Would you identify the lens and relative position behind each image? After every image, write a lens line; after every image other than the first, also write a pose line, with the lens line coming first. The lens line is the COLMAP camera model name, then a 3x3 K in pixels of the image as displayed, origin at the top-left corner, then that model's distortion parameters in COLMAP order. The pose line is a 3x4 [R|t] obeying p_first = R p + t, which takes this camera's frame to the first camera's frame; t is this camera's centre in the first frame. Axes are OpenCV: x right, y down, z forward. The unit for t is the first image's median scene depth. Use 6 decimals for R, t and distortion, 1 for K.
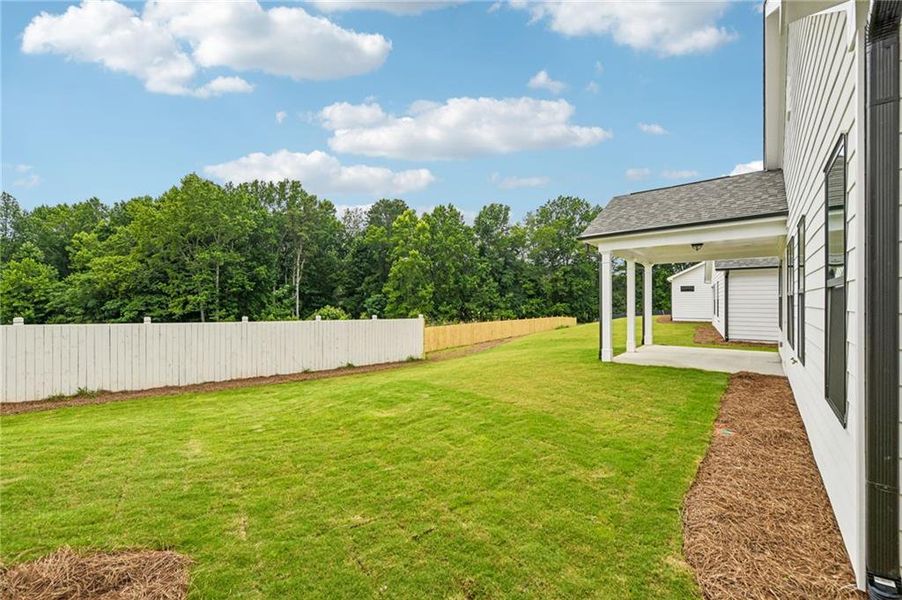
lens RADIAL K [[360.8, 0, 451.0], [0, 360.8, 300.0], [0, 0, 1]] dist [-0.001662, -0.000163]
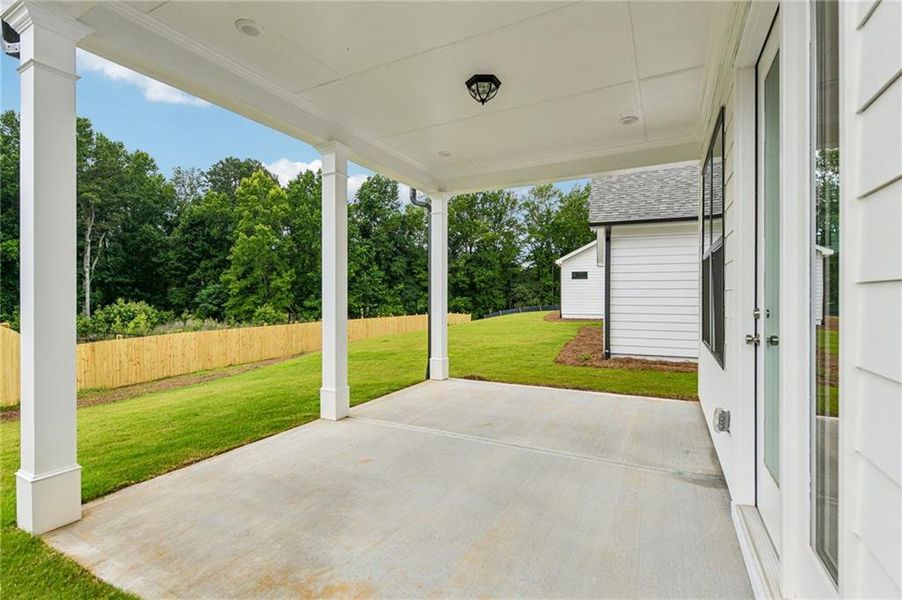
lens RADIAL K [[399.3, 0, 451.8], [0, 399.3, 296.2], [0, 0, 1]] dist [0.000353, 0.000116]
pose [[0.975621, 0.002347, 0.219449, 0.085649], [-0.003198, 0.999989, 0.003520, 0.004188], [-0.219438, -0.004135, 0.975618, 0.098719]]
